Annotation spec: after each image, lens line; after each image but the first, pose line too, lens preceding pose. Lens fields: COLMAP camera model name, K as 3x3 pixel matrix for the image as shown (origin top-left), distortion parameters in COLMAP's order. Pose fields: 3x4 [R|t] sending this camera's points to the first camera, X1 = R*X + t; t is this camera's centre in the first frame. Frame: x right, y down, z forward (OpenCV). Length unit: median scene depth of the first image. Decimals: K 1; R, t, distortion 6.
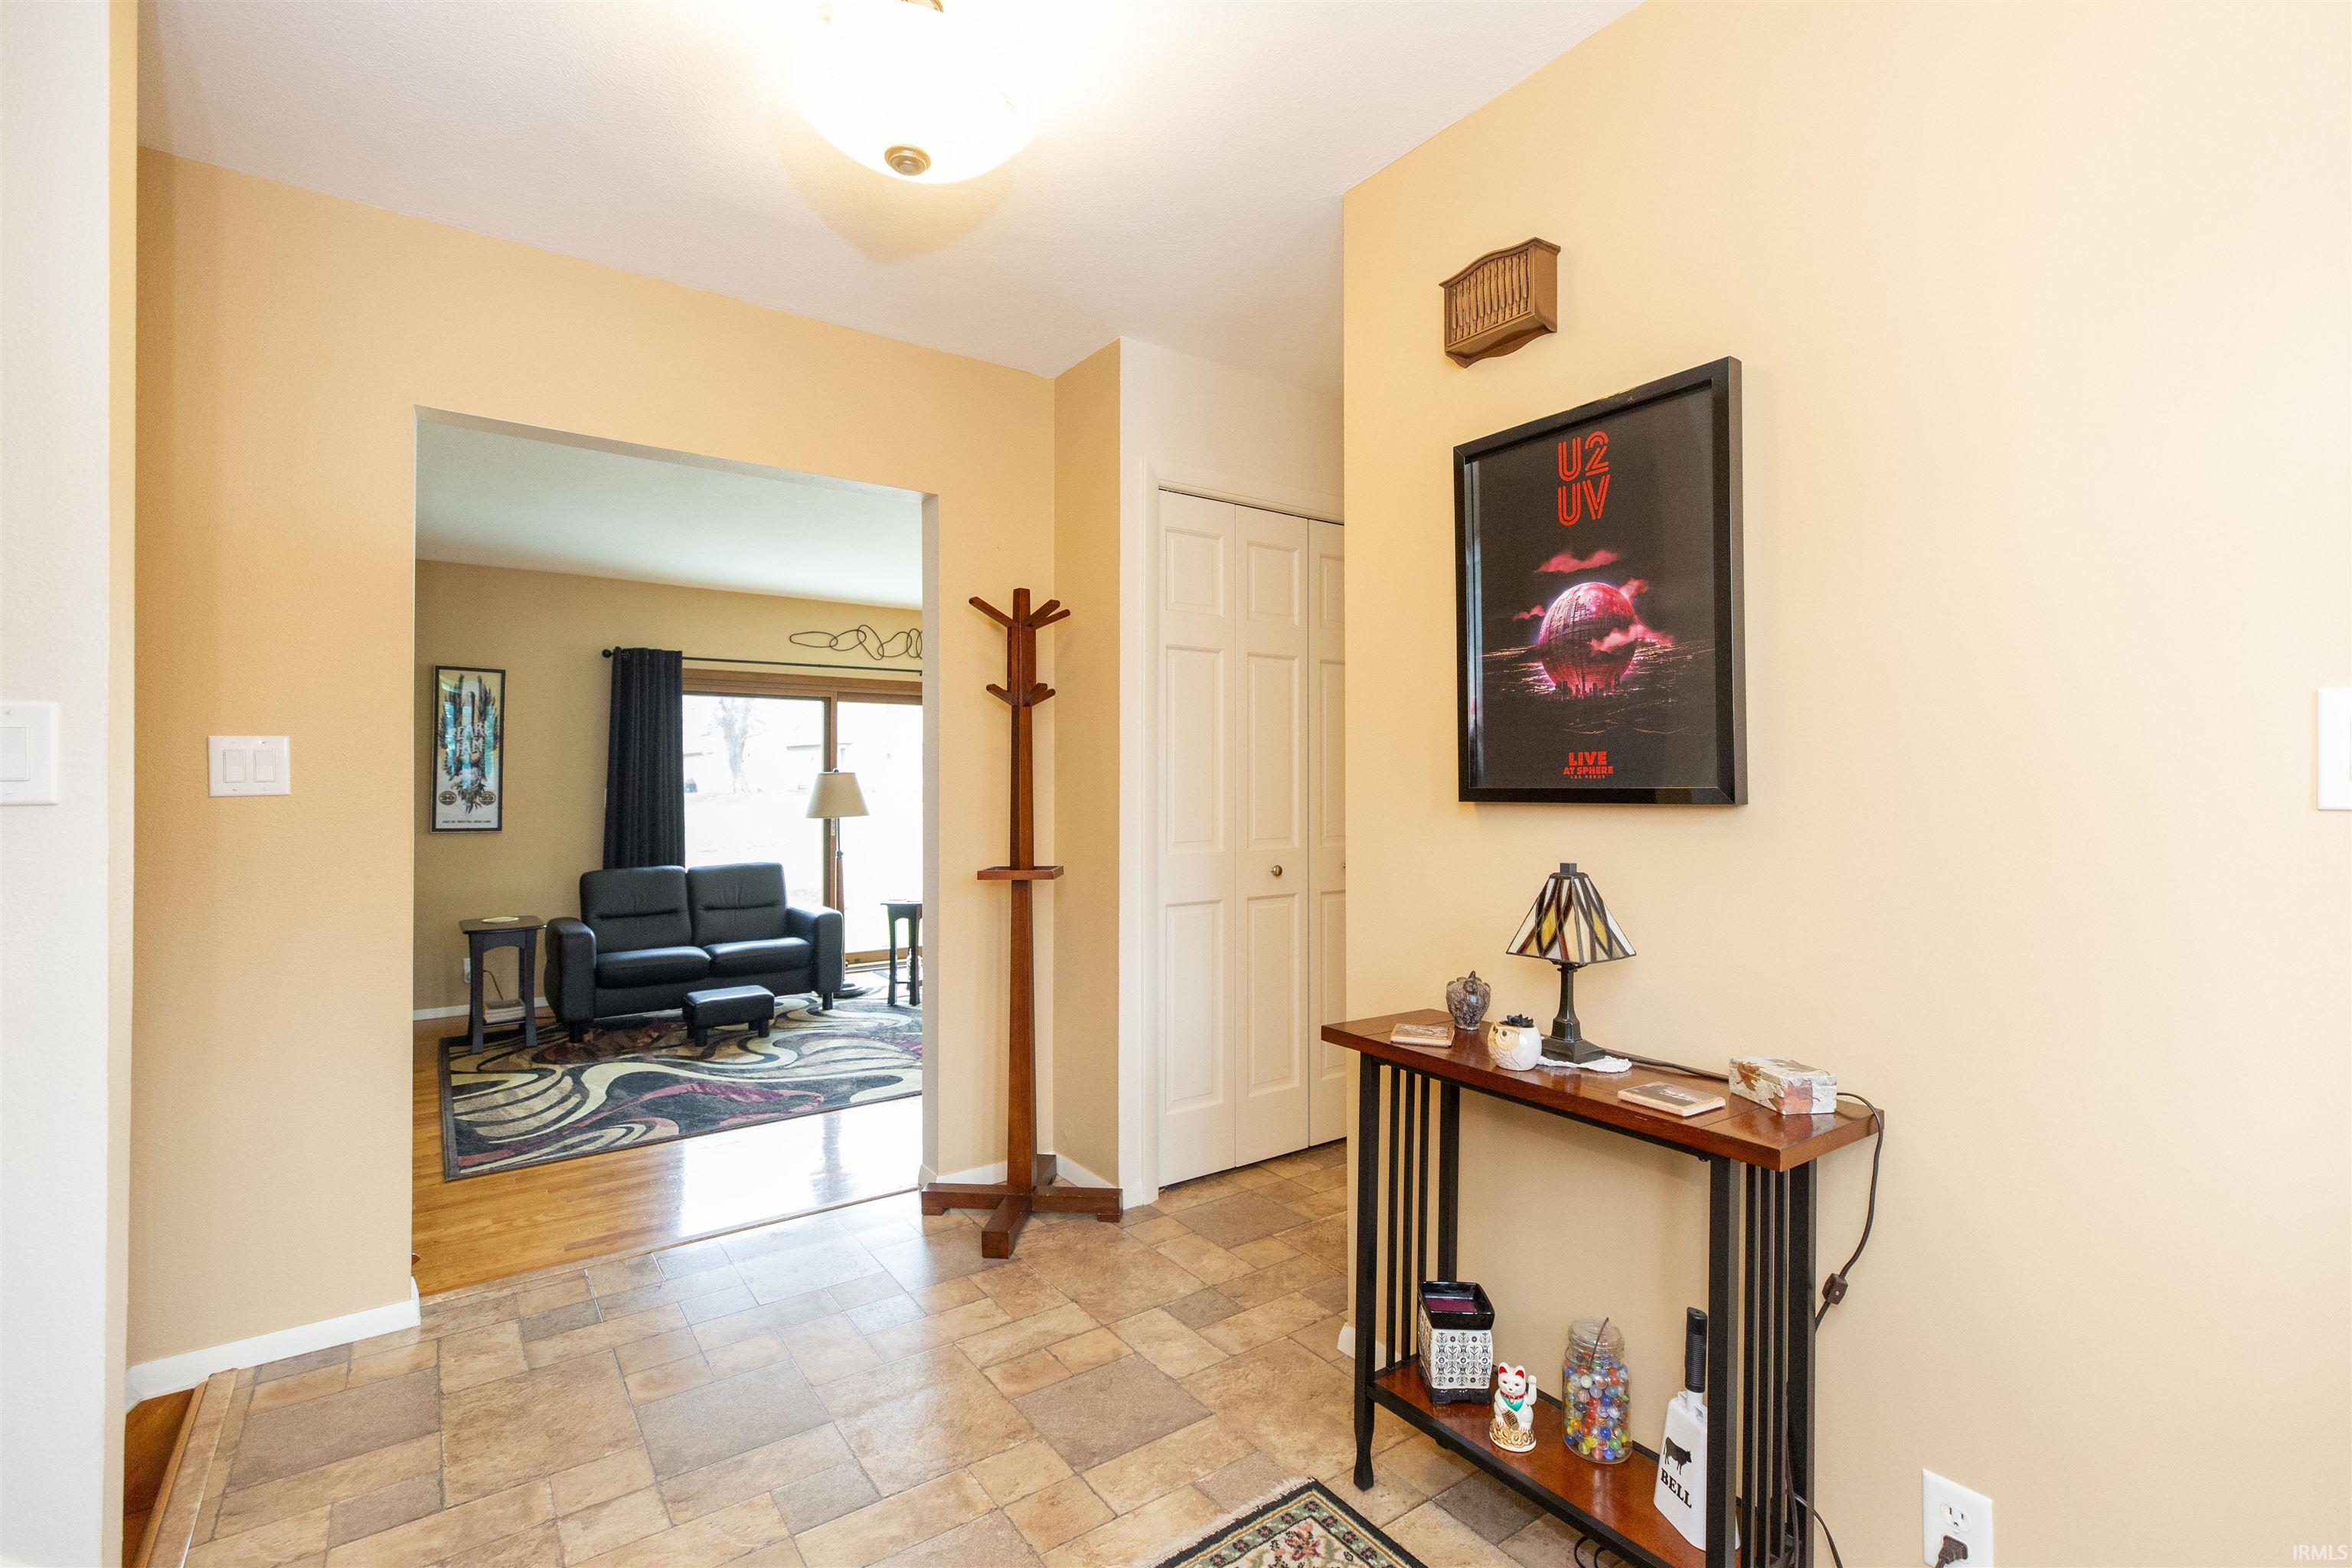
lens RADIAL K [[1059.1, 0, 1222.1], [0, 1059.1, 777.5], [0, 0, 1]] dist [-0.001196, -0.000500]
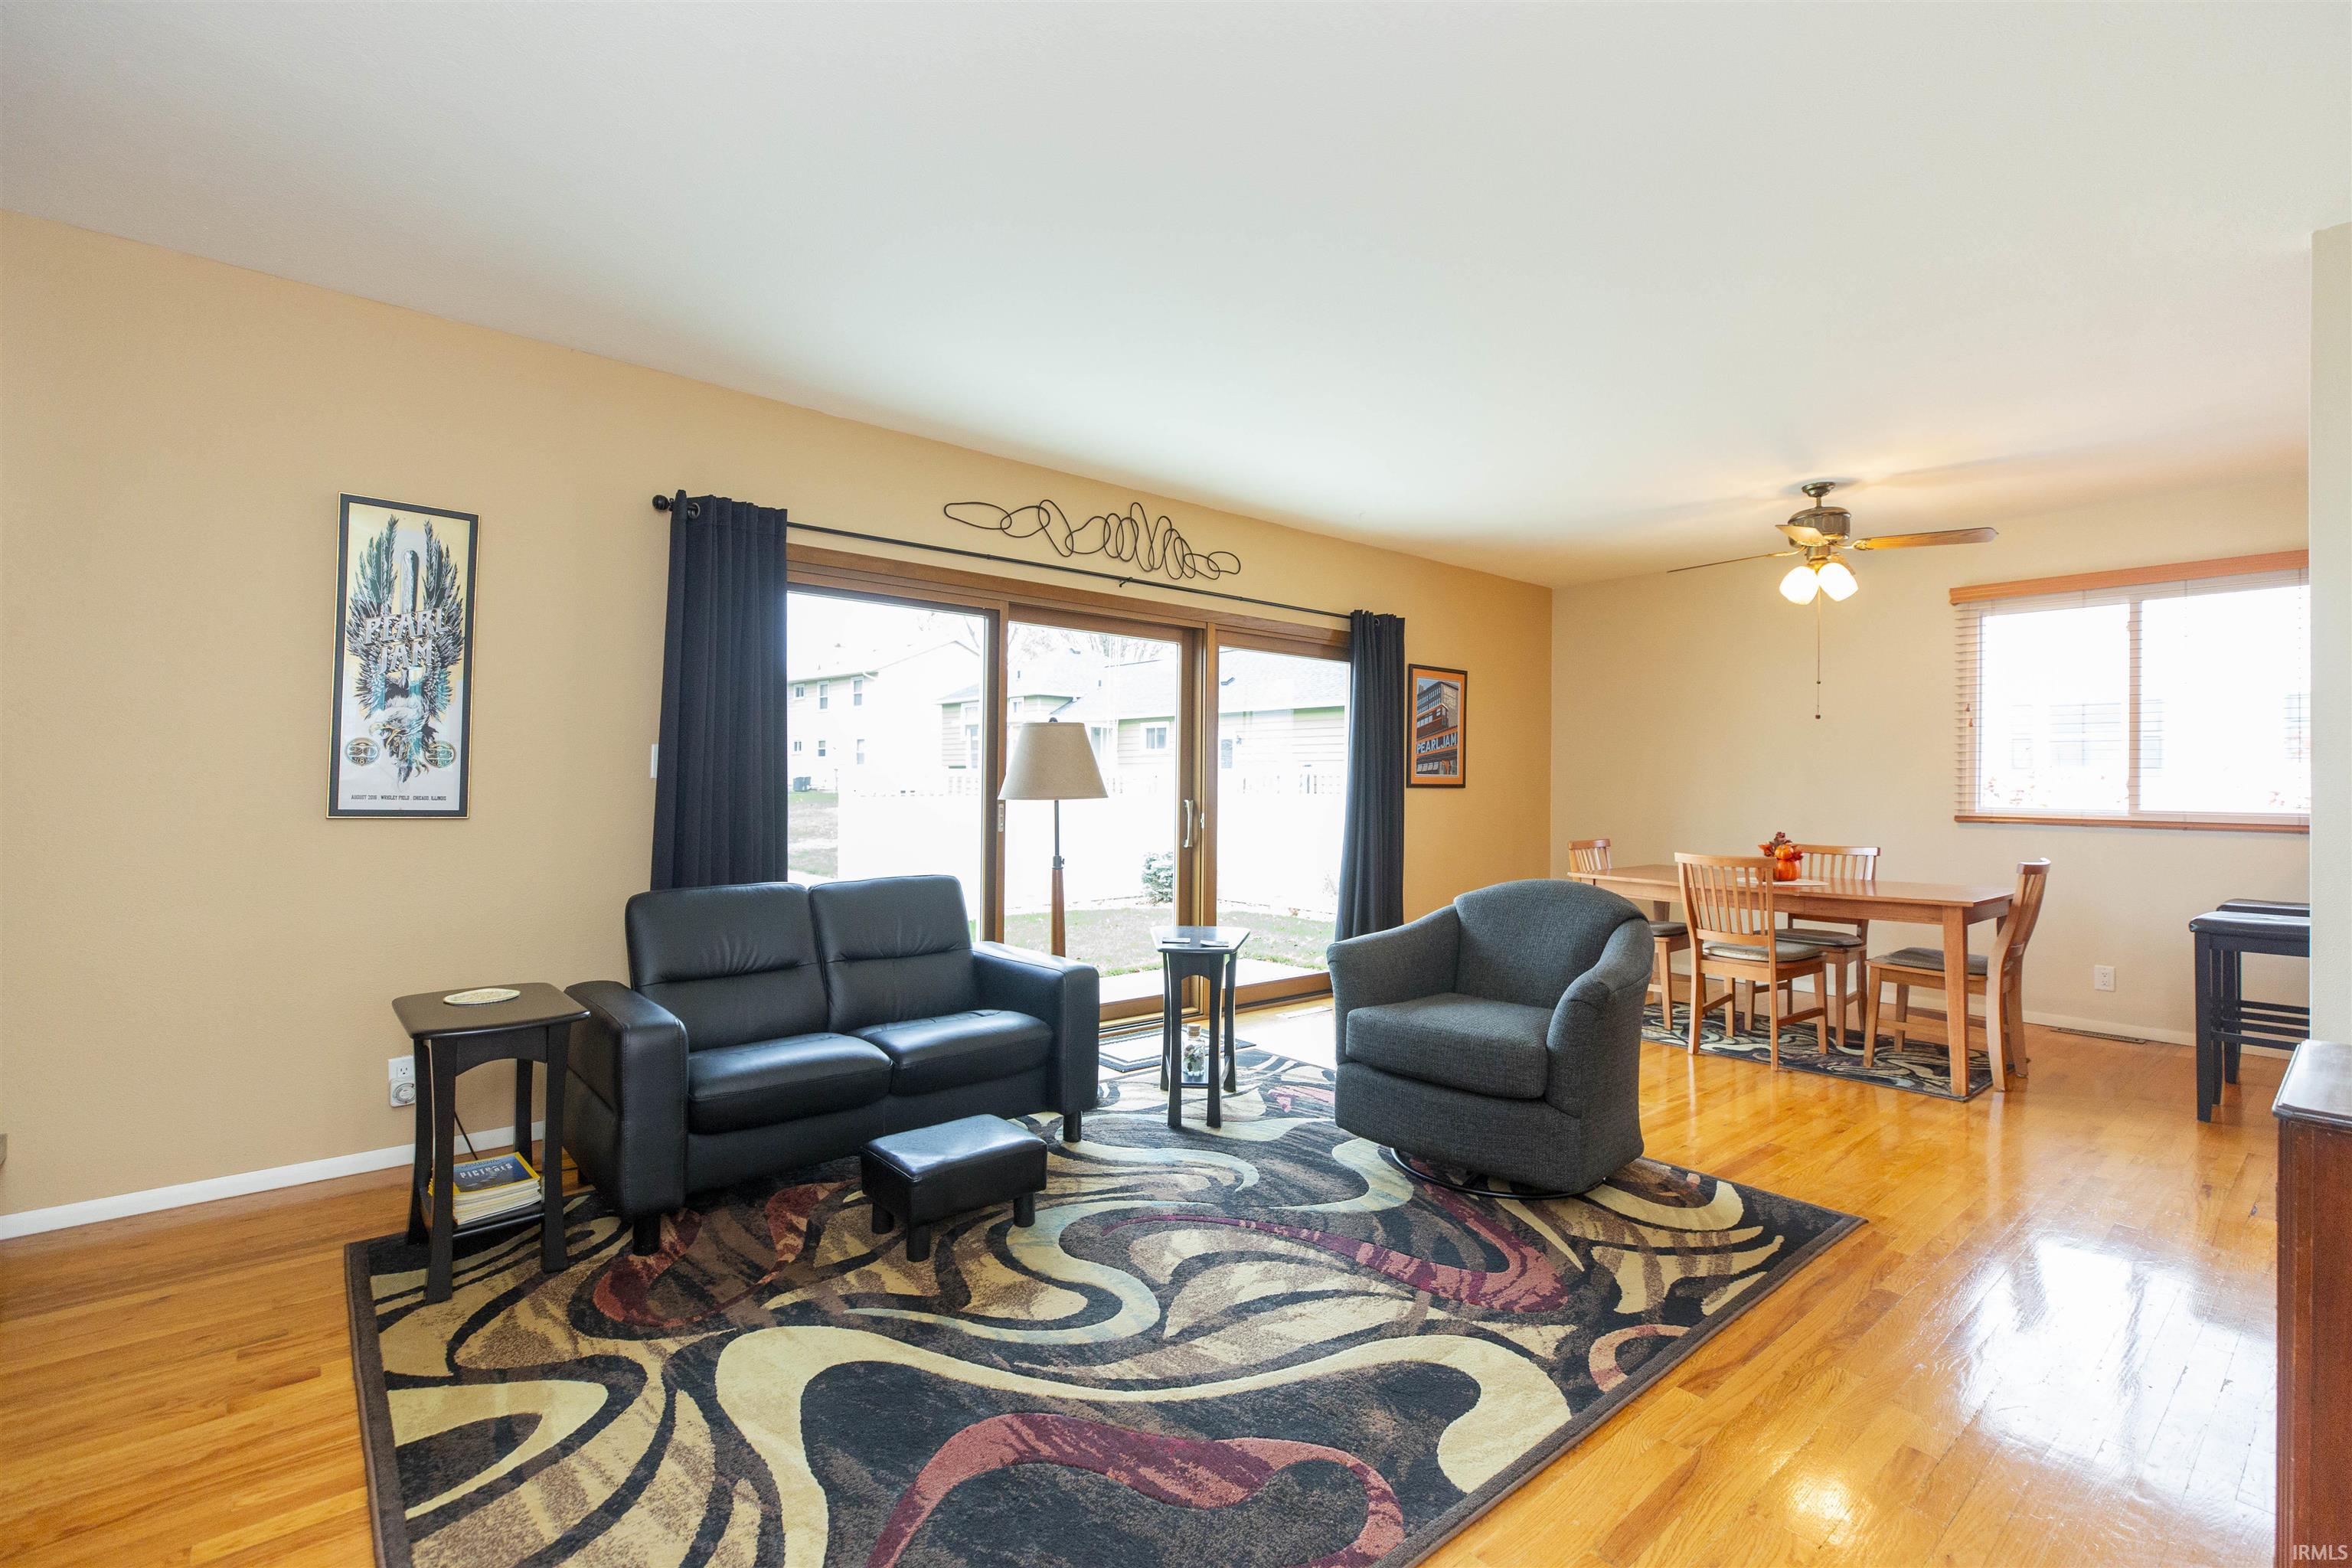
lens RADIAL K [[1059.1, 0, 1222.1], [0, 1059.1, 777.5], [0, 0, 1]] dist [-0.001196, -0.000500]
pose [[0.996960, 0.011251, 0.077101, -0.361268], [-0.010958, 0.999931, -0.004223, 0.030560], [-0.077143, 0.003365, 0.997014, 0.462926]]
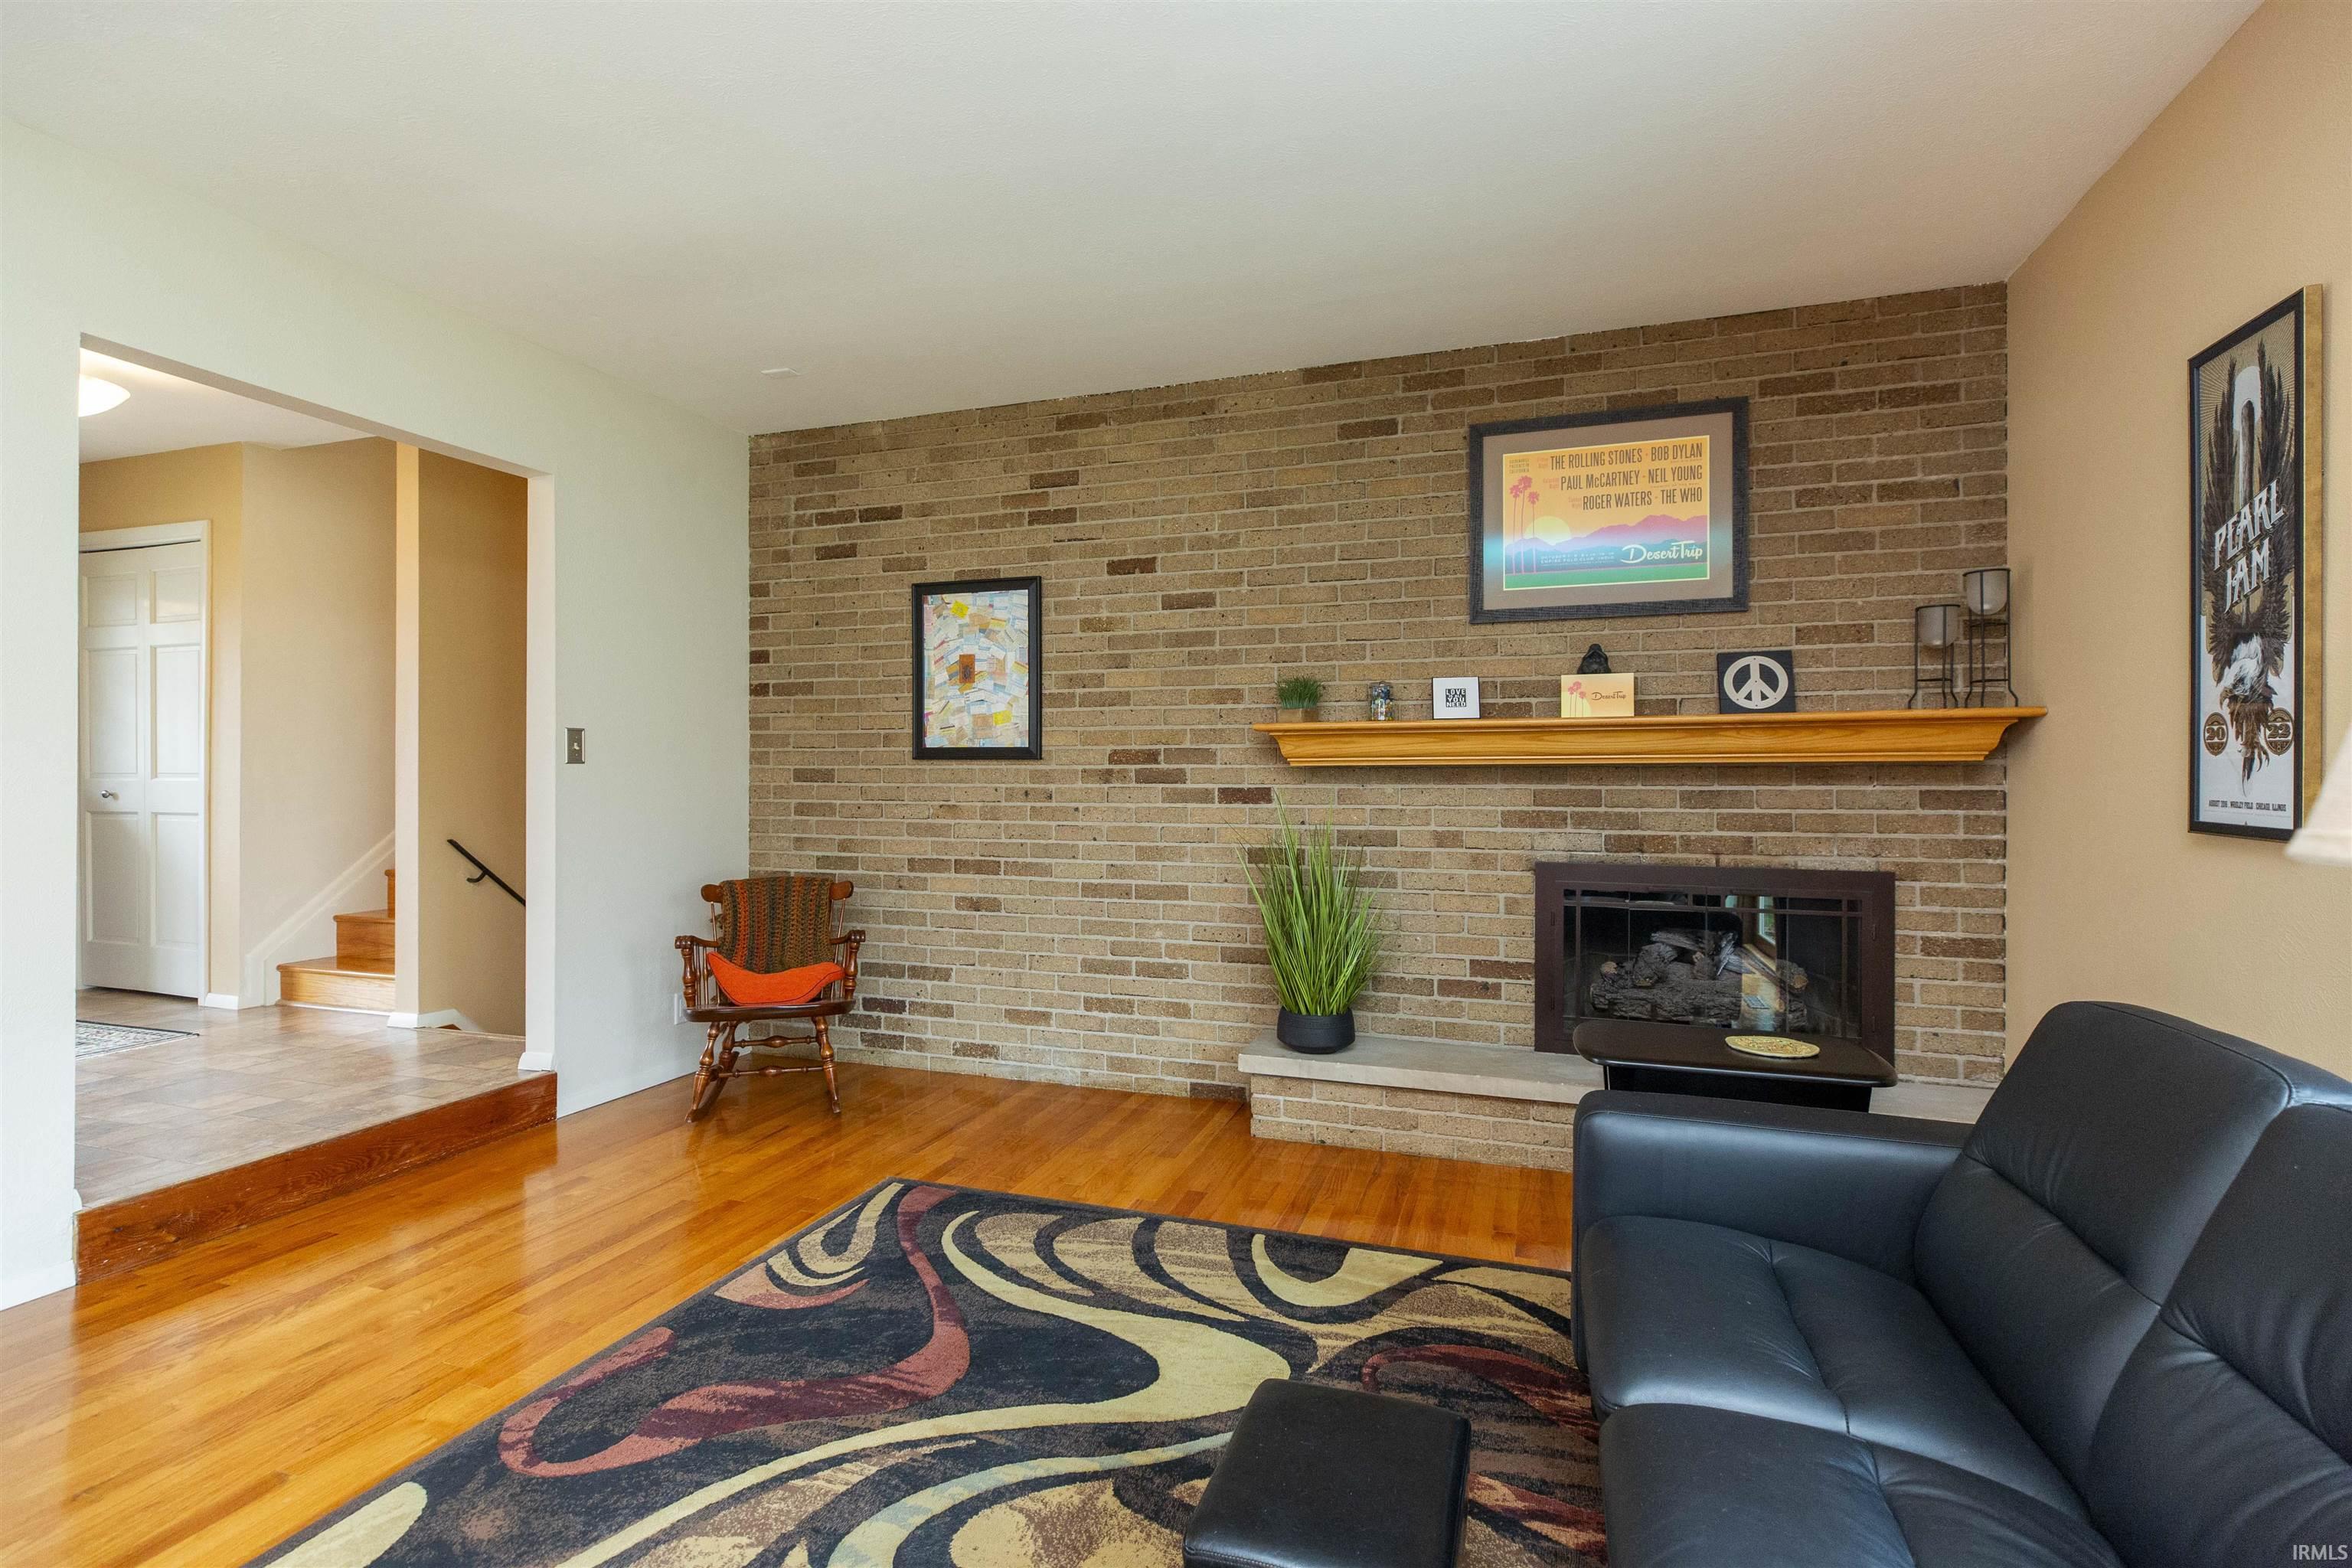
lens RADIAL K [[1059.1, 0, 1222.1], [0, 1059.1, 777.5], [0, 0, 1]] dist [-0.001196, -0.000500]
pose [[-0.817382, -0.001718, -0.576094, -0.280900], [-0.002954, 0.999995, 0.001208, 0.034820], [0.576089, 0.002689, -0.817382, 1.132790]]
